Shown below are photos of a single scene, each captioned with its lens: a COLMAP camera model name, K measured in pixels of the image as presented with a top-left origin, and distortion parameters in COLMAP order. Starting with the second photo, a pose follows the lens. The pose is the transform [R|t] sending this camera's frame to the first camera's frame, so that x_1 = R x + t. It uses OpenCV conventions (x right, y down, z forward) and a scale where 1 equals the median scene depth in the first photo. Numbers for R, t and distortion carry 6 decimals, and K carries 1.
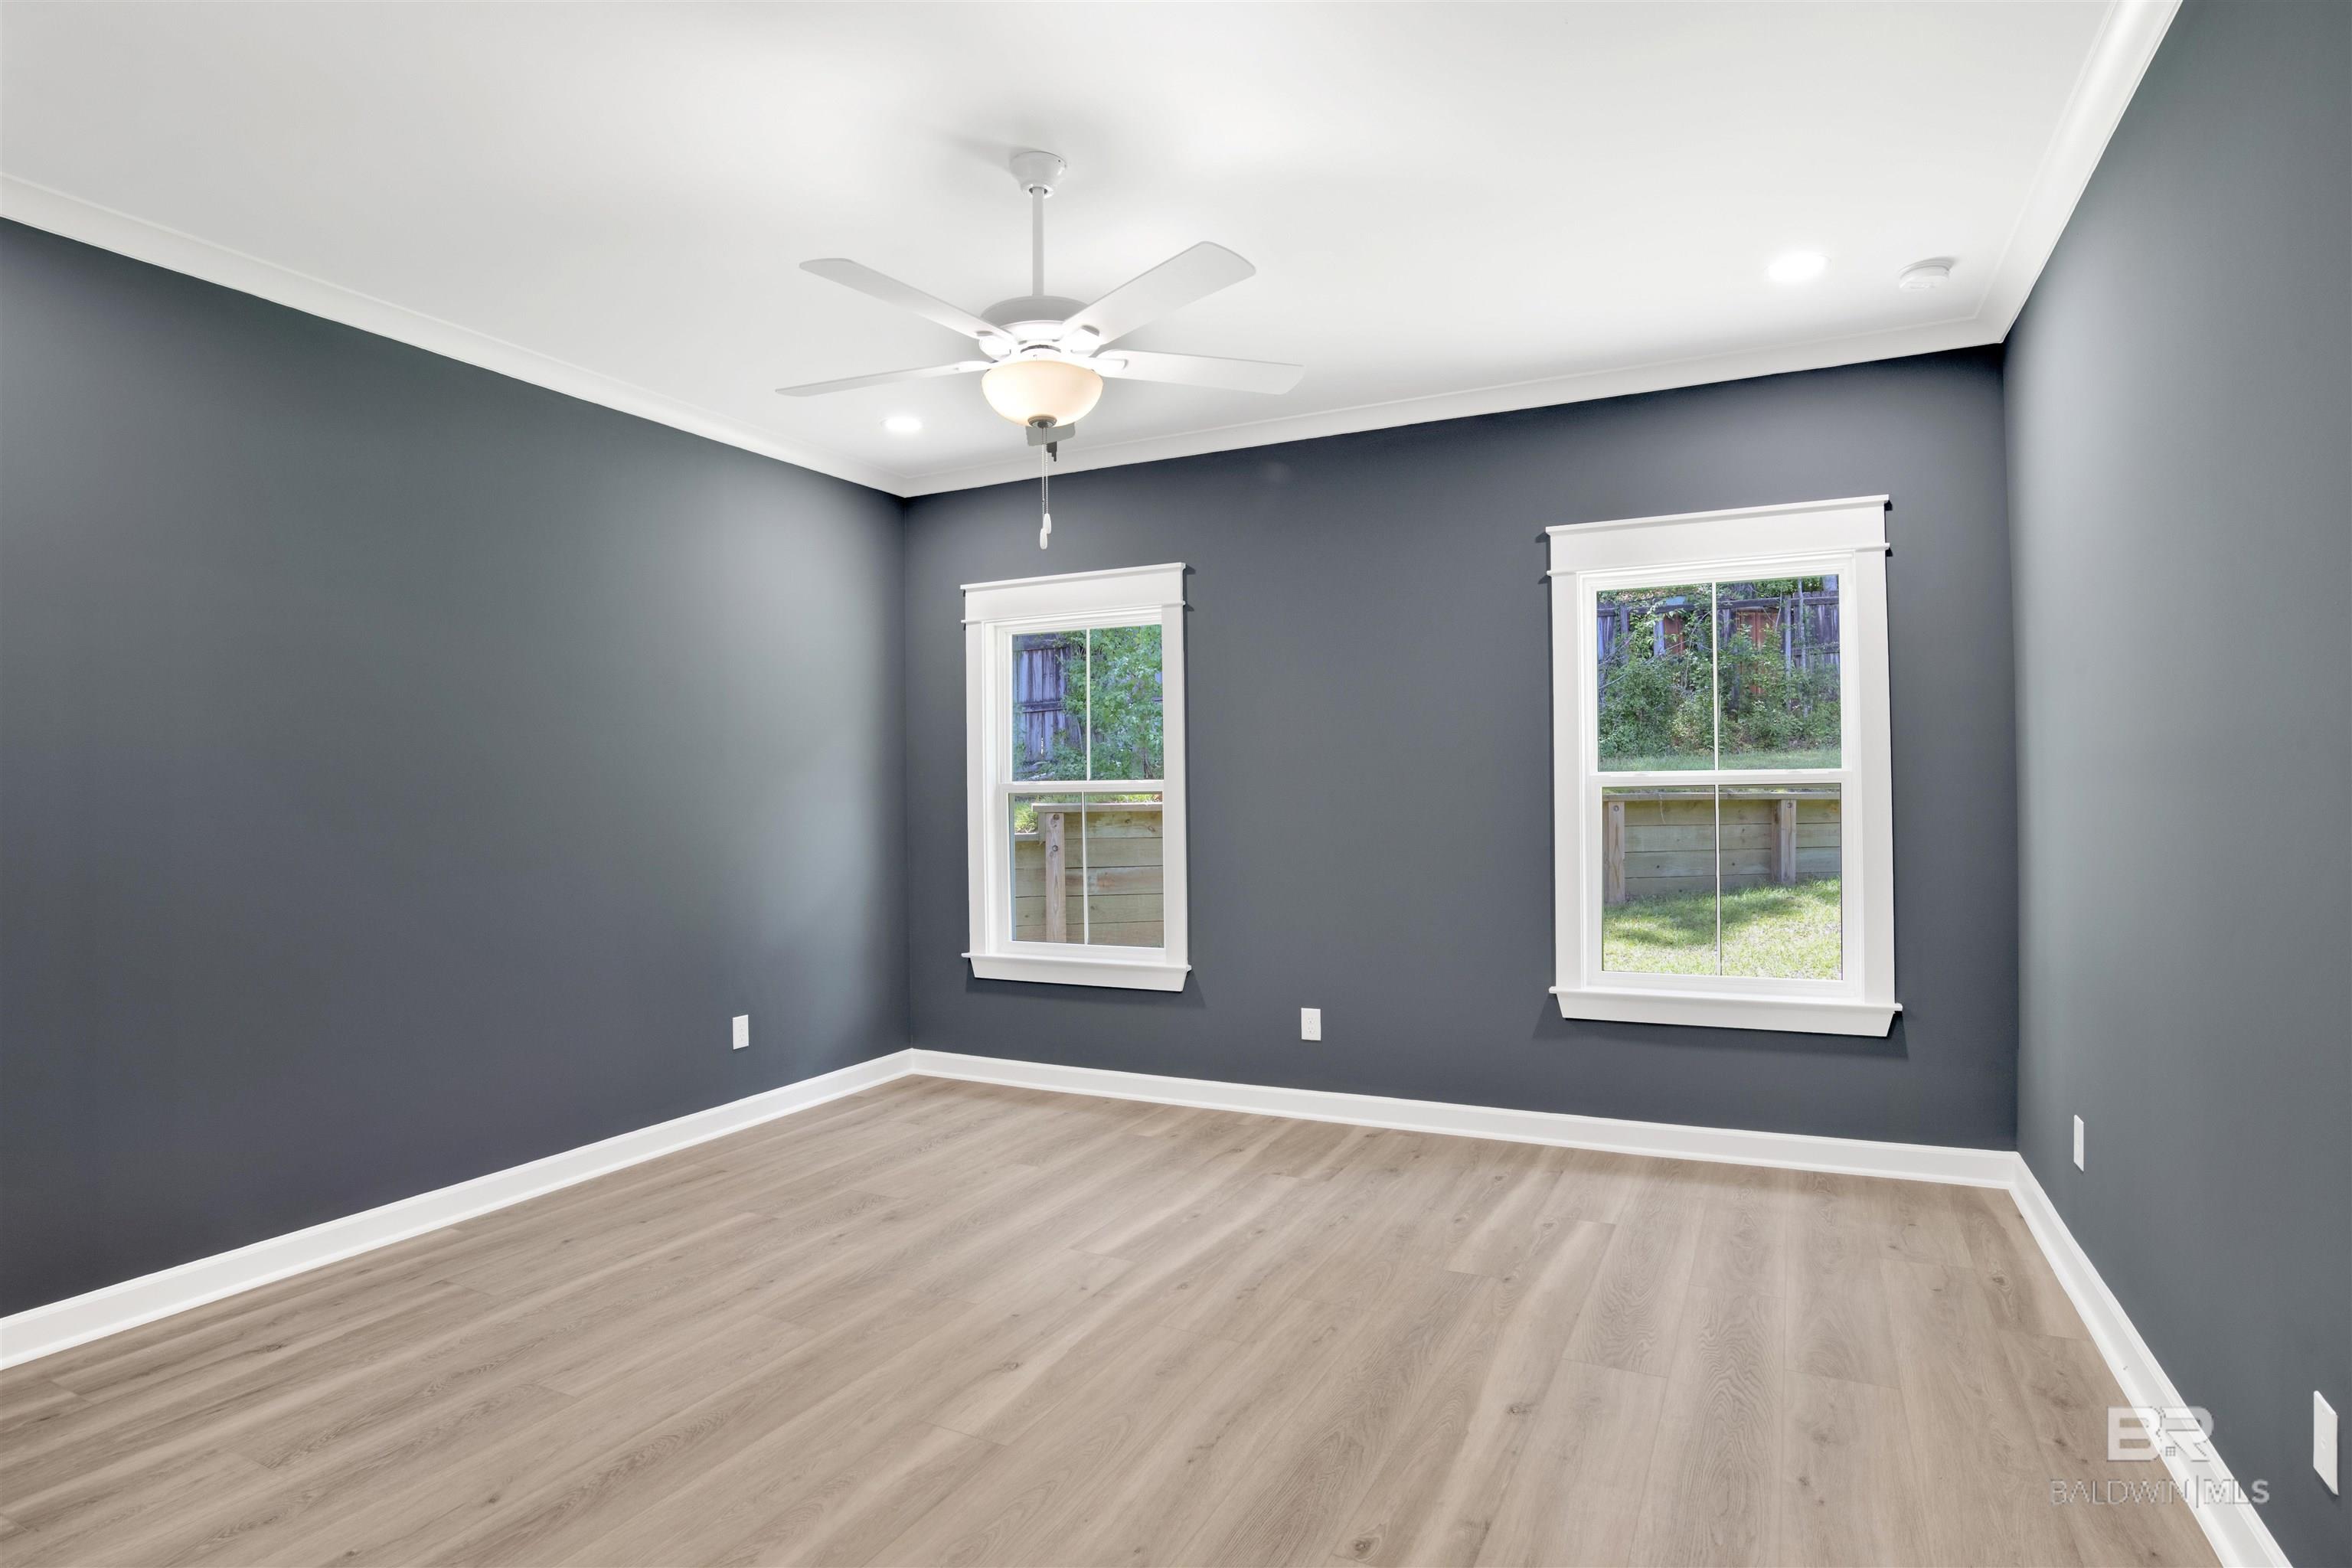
lens RADIAL K [[1260.3, 0, 1176.2], [0, 1260.3, 785.3], [0, 0, 1]] dist [-0.045752, 0.003591]
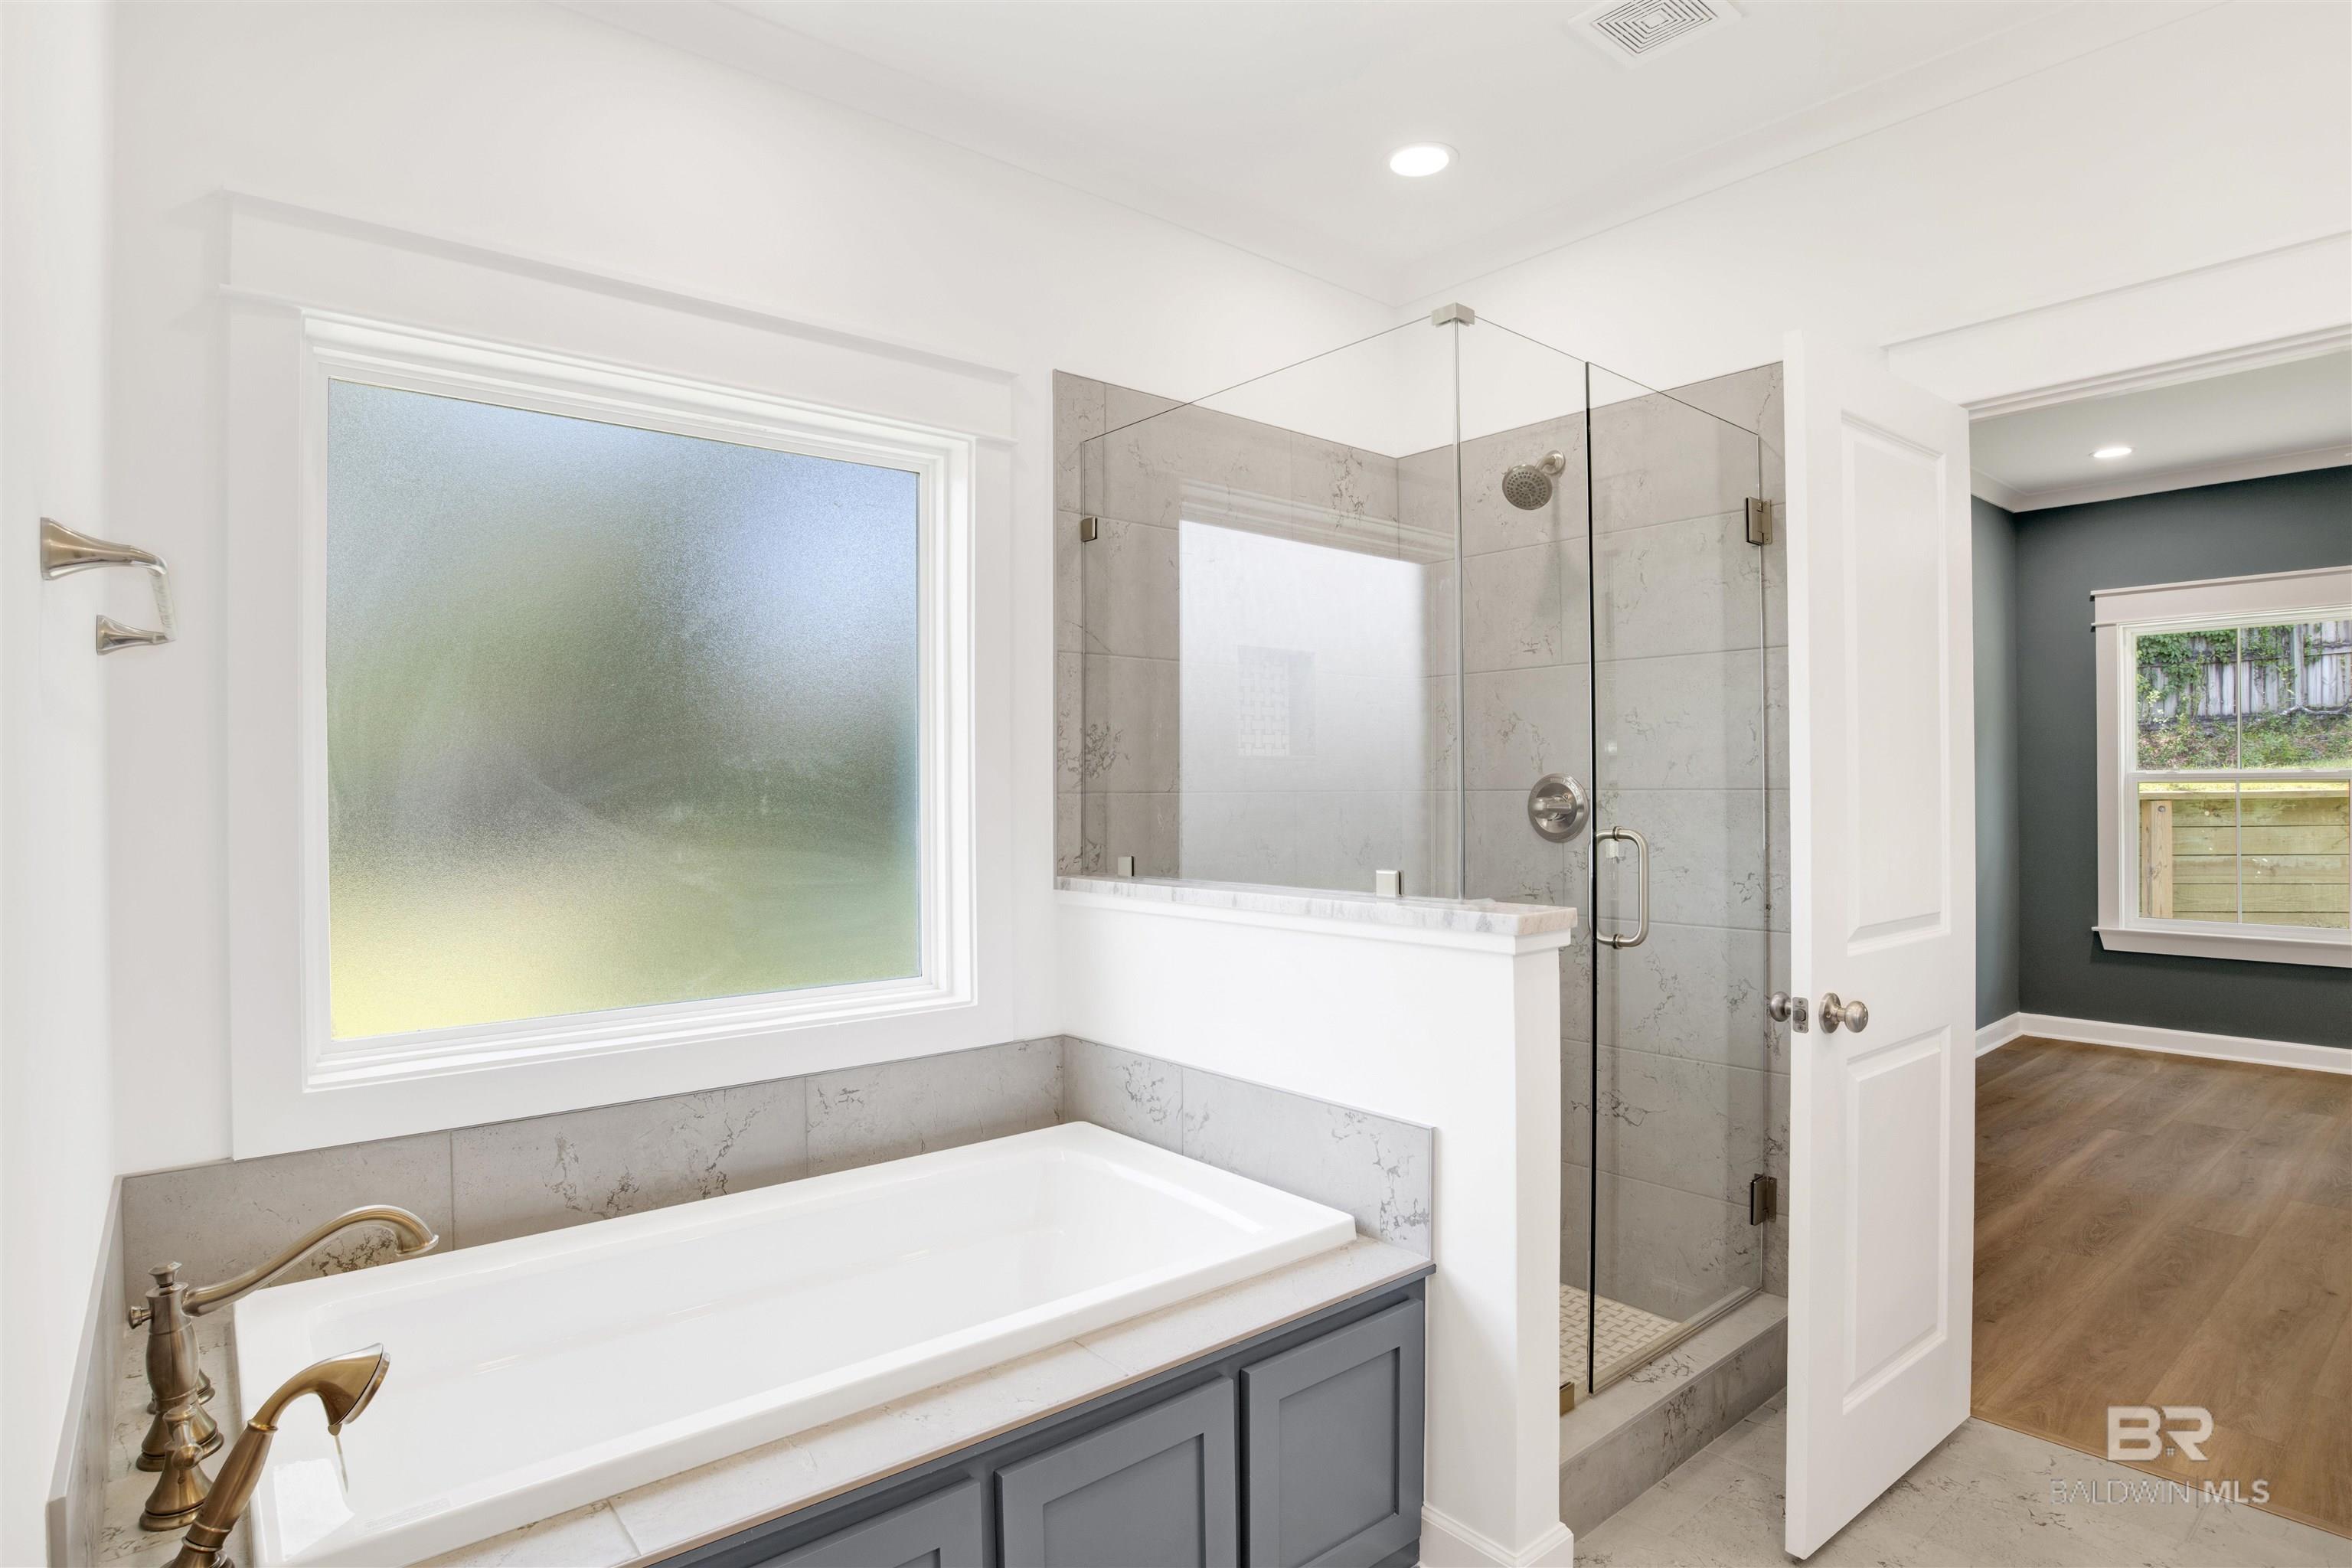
lens RADIAL K [[1260.3, 0, 1170.3], [0, 1260.3, 771.6], [0, 0, 1]] dist [-0.045752, 0.003591]
pose [[0.919812, 0.007858, -0.392281, -1.037634], [-0.008543, 0.999964, 0.000000, 0.011087], [0.392267, 0.003351, 0.919846, -0.628975]]
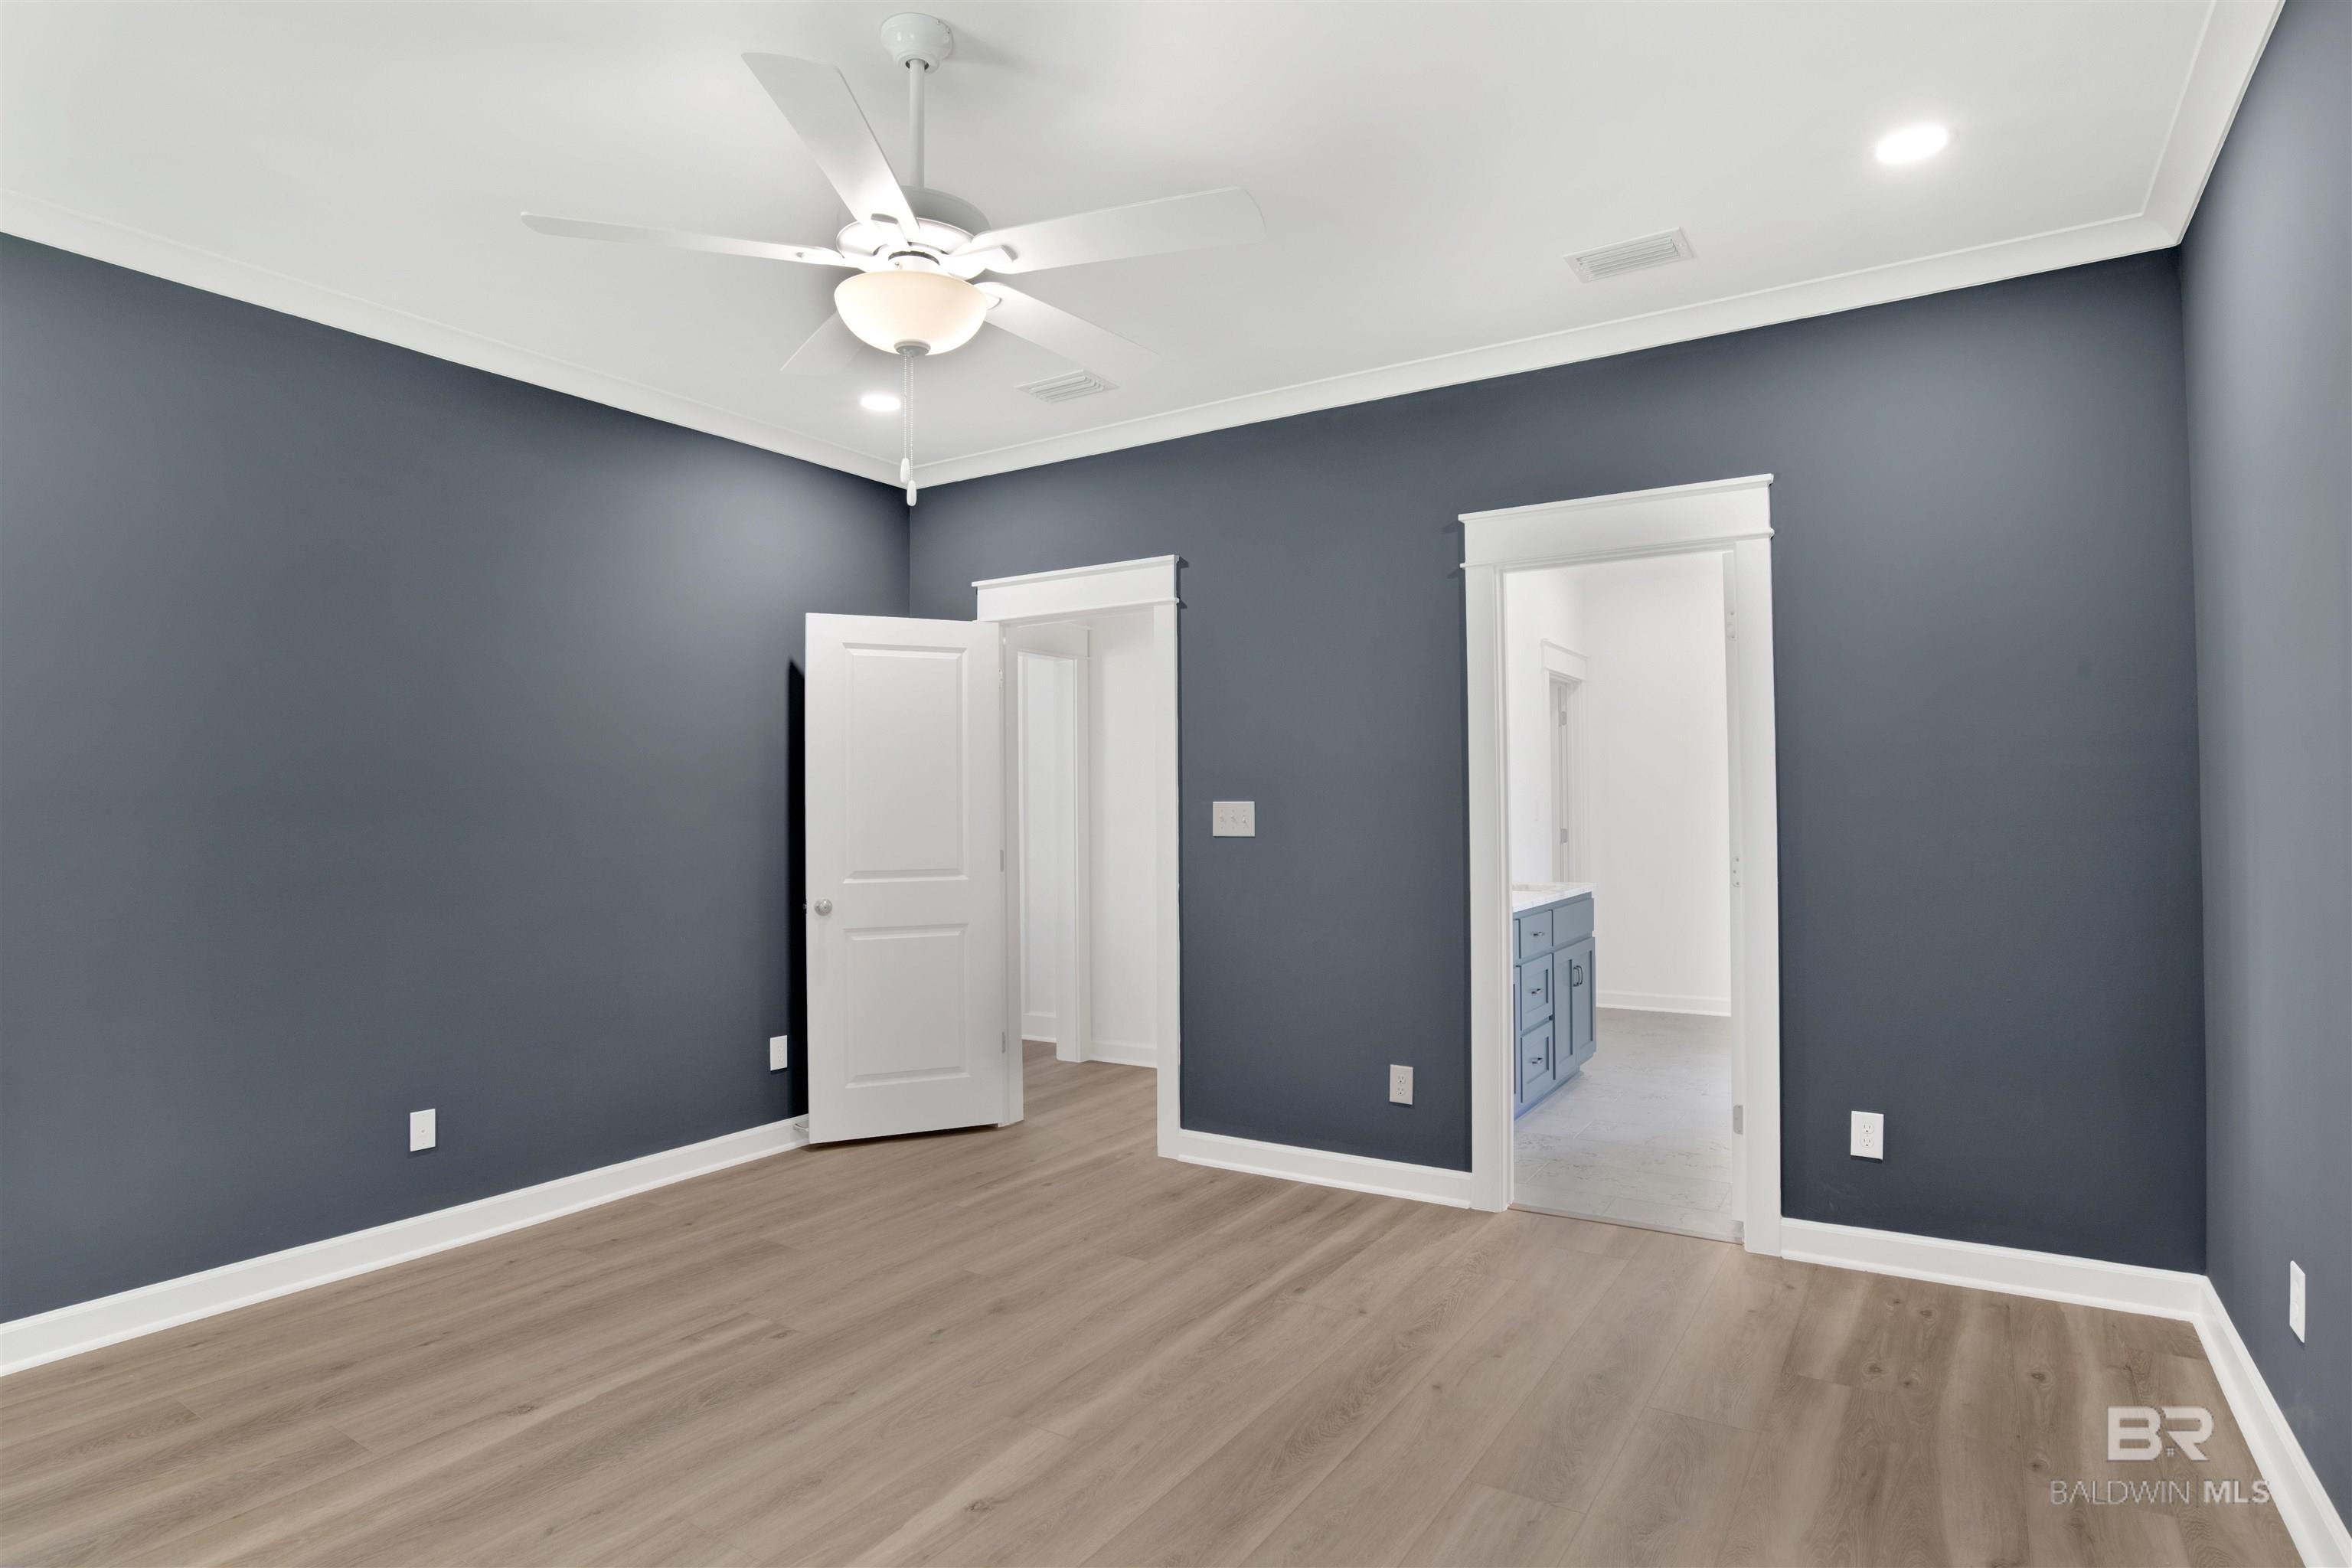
lens RADIAL K [[1260.3, 0, 1186.5], [0, 1260.3, 794.8], [0, 0, 1]] dist [-0.045752, 0.003591]
pose [[-0.994904, 0.022703, 0.098234, -0.378582], [0.021584, 0.999690, -0.012436, 0.009305], [-0.098485, -0.010253, -0.995086, 1.904555]]
